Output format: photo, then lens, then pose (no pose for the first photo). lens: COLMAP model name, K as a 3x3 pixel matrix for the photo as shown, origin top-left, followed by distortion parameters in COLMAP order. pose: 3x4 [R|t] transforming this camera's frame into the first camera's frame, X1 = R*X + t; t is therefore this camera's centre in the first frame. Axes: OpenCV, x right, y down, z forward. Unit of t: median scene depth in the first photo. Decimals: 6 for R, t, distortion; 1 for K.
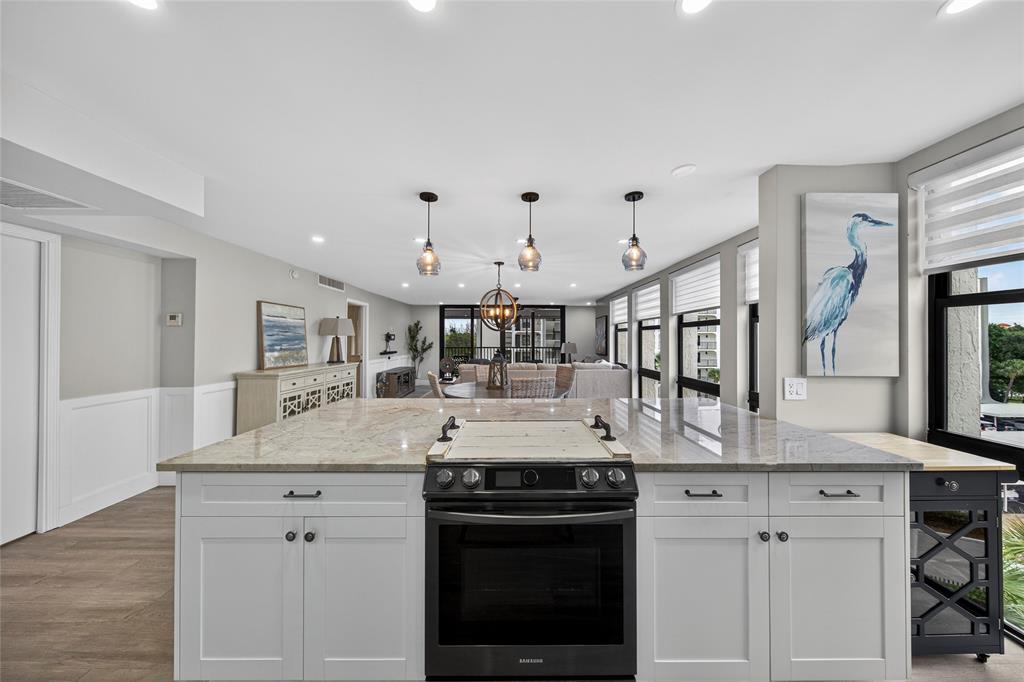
lens RADIAL K [[331.3, 0, 516.3], [0, 331.3, 338.4], [0, 0, 1]] dist [-0.004430, -0.000200]
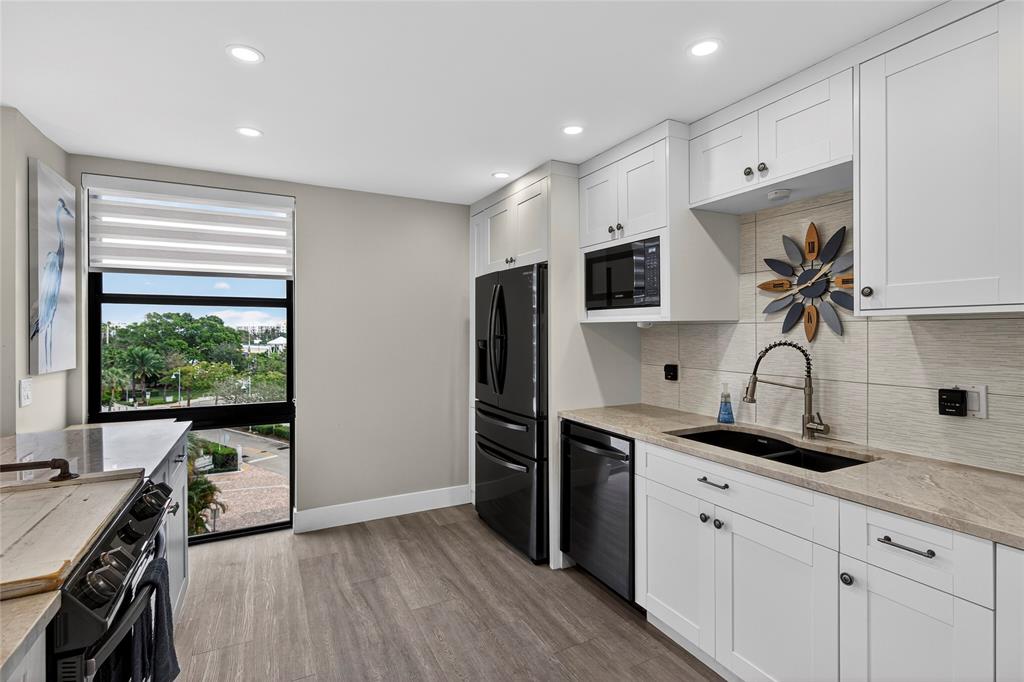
lens RADIAL K [[495.2, 0, 518.0], [0, 495.2, 331.7], [0, 0, 1]] dist [0.009206, -0.000060]
pose [[-0.452018, -0.002017, 0.892006, -0.292722], [-0.001613, 0.999998, 0.001444, -0.000412], [-0.892007, -0.000786, -0.452021, 0.170386]]
